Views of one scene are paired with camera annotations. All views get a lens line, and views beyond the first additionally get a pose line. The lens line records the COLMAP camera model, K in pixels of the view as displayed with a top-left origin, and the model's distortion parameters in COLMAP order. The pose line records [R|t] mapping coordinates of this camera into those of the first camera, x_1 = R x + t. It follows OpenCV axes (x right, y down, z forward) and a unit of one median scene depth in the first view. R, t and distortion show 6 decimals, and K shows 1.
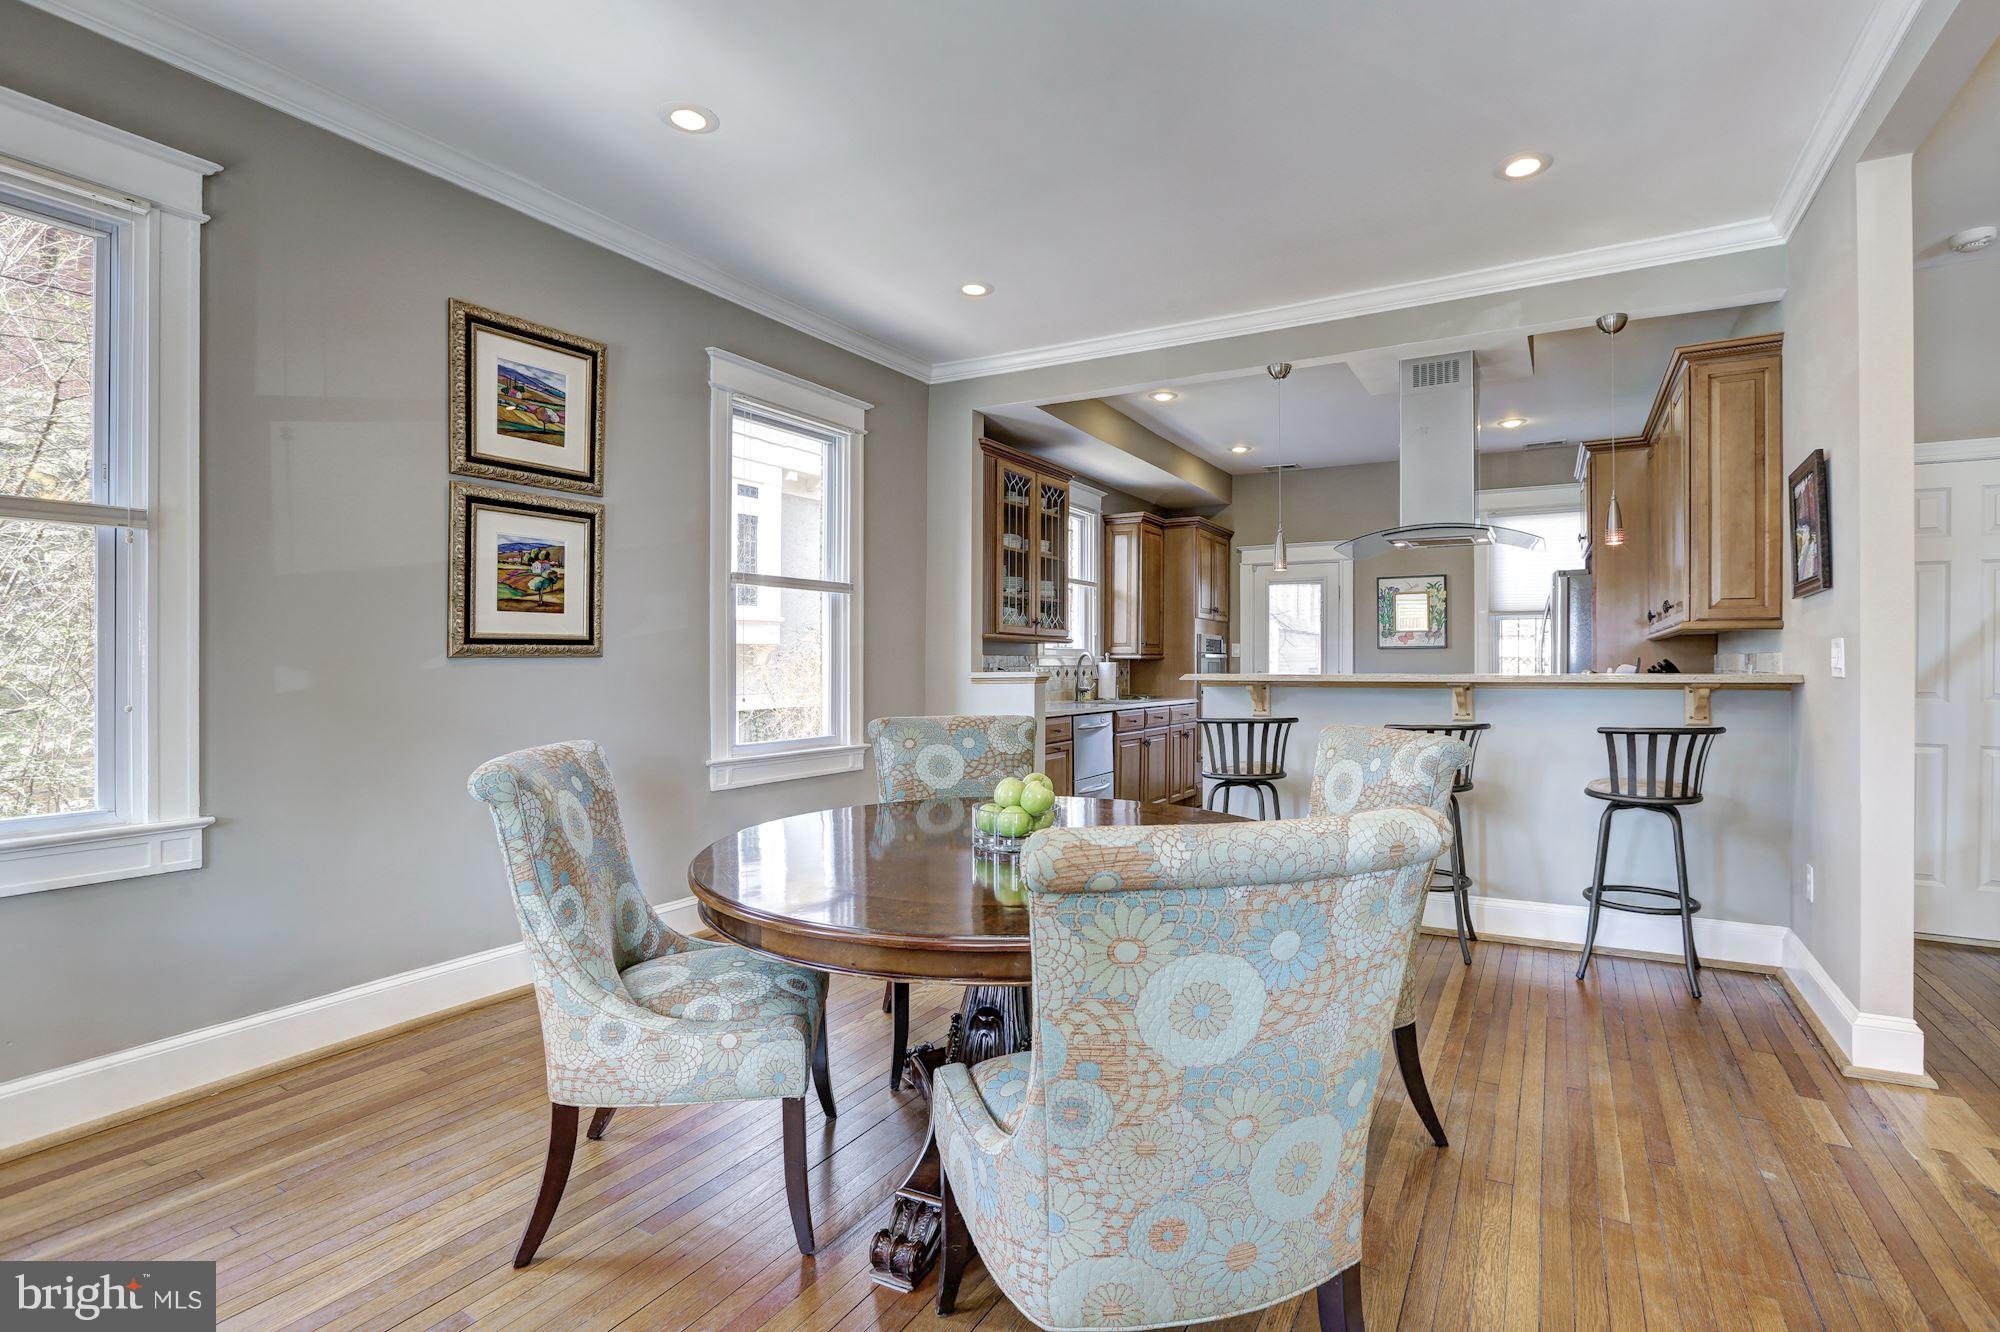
lens RADIAL K [[931.9, 0, 1036.2], [0, 931.9, 663.0], [0, 0, 1]] dist [-0.011385, -0.000046]
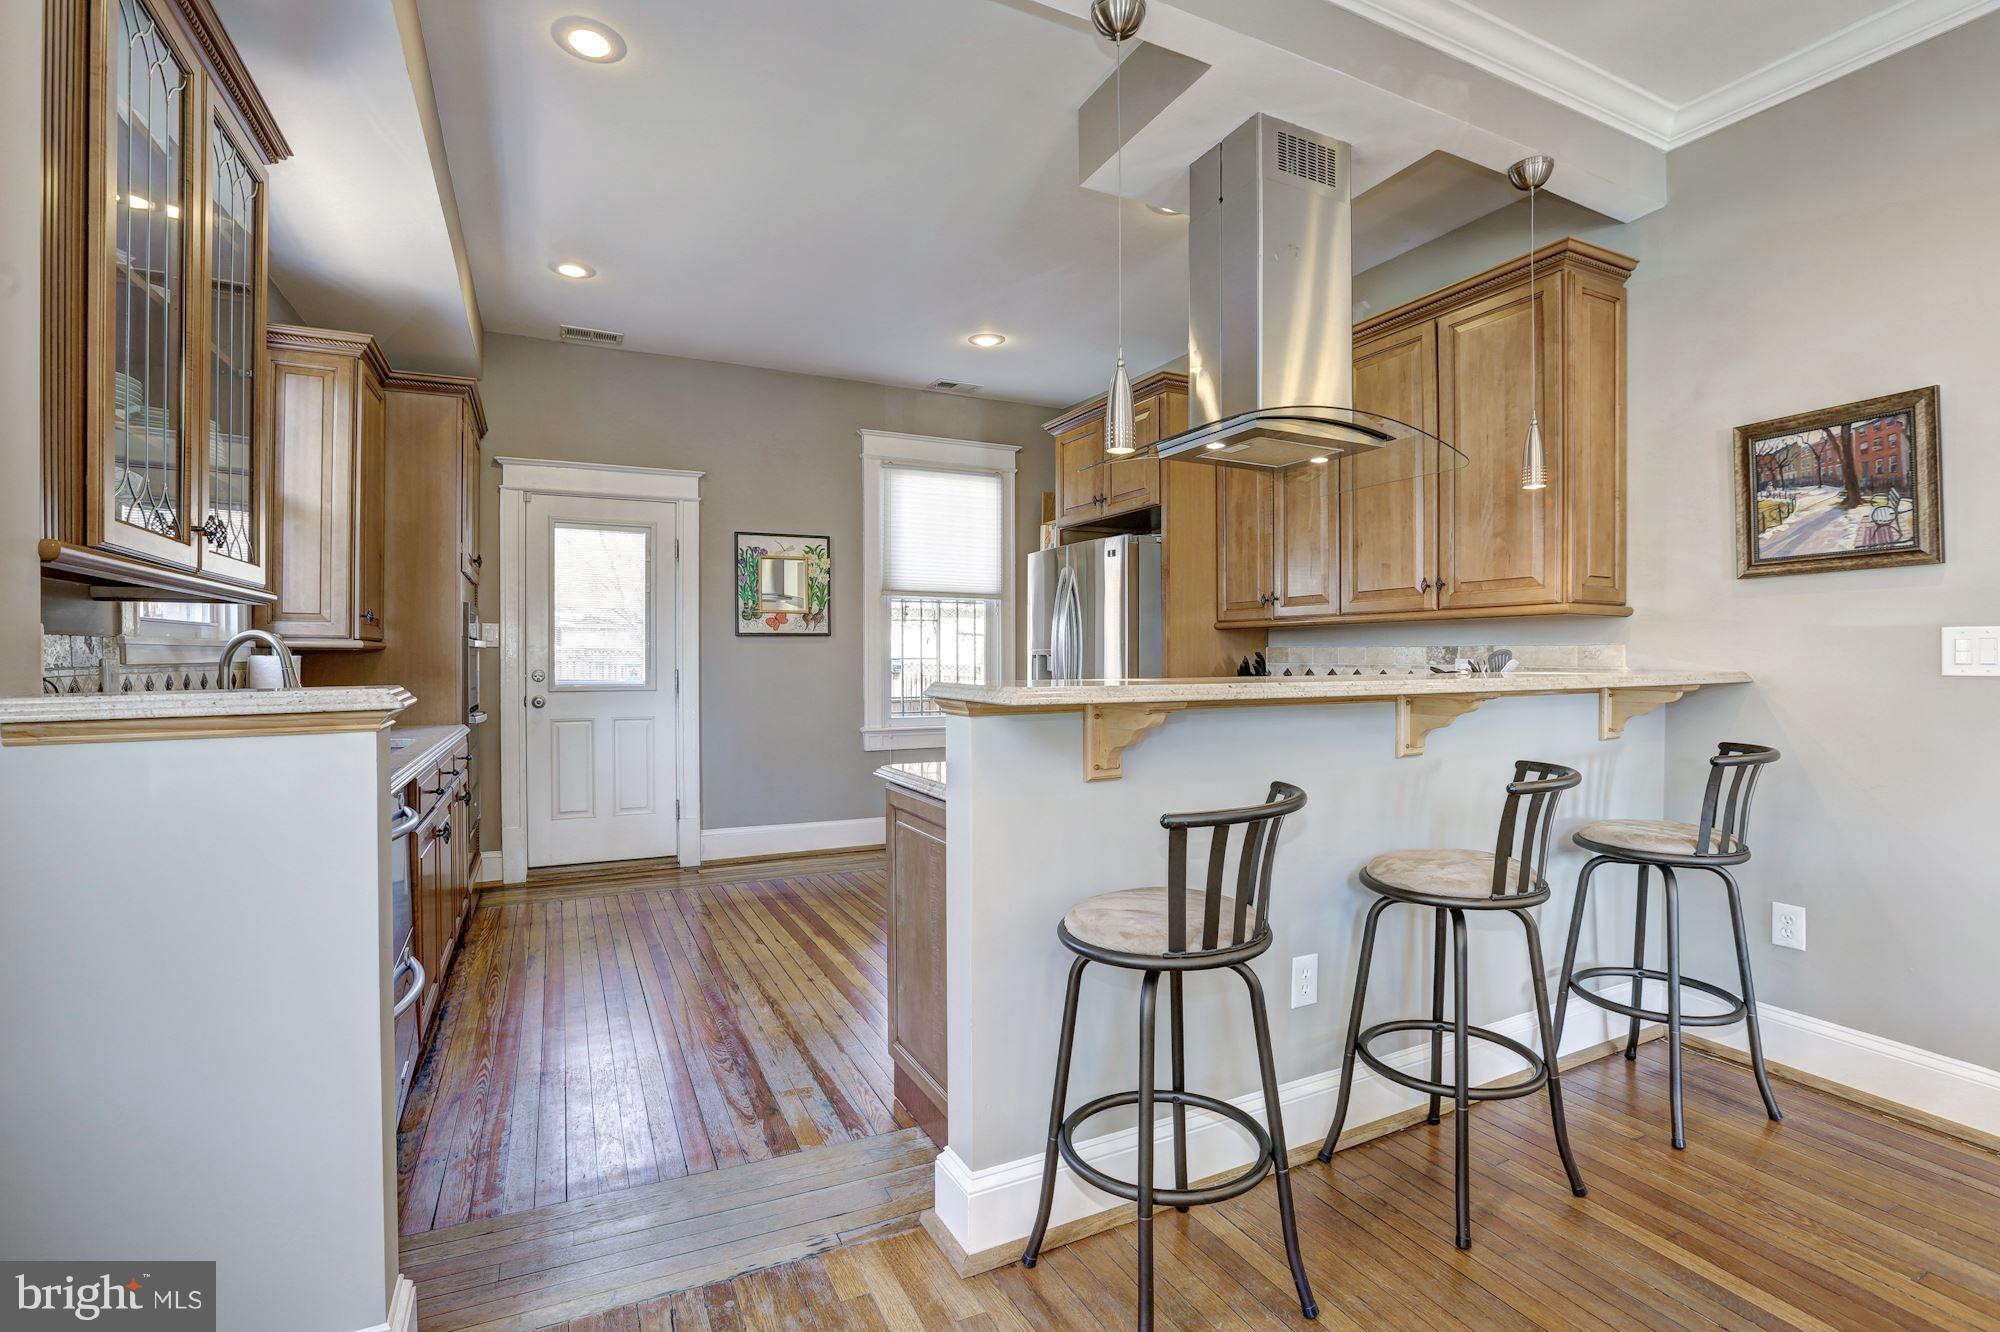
lens RADIAL K [[931.9, 0, 1036.2], [0, 931.9, 663.0], [0, 0, 1]] dist [-0.011385, -0.000046]
pose [[0.554825, -0.004713, 0.831954, -0.086377], [-0.001661, 0.999976, 0.006772, -0.000087], [-0.831965, -0.005139, 0.554804, 0.451555]]
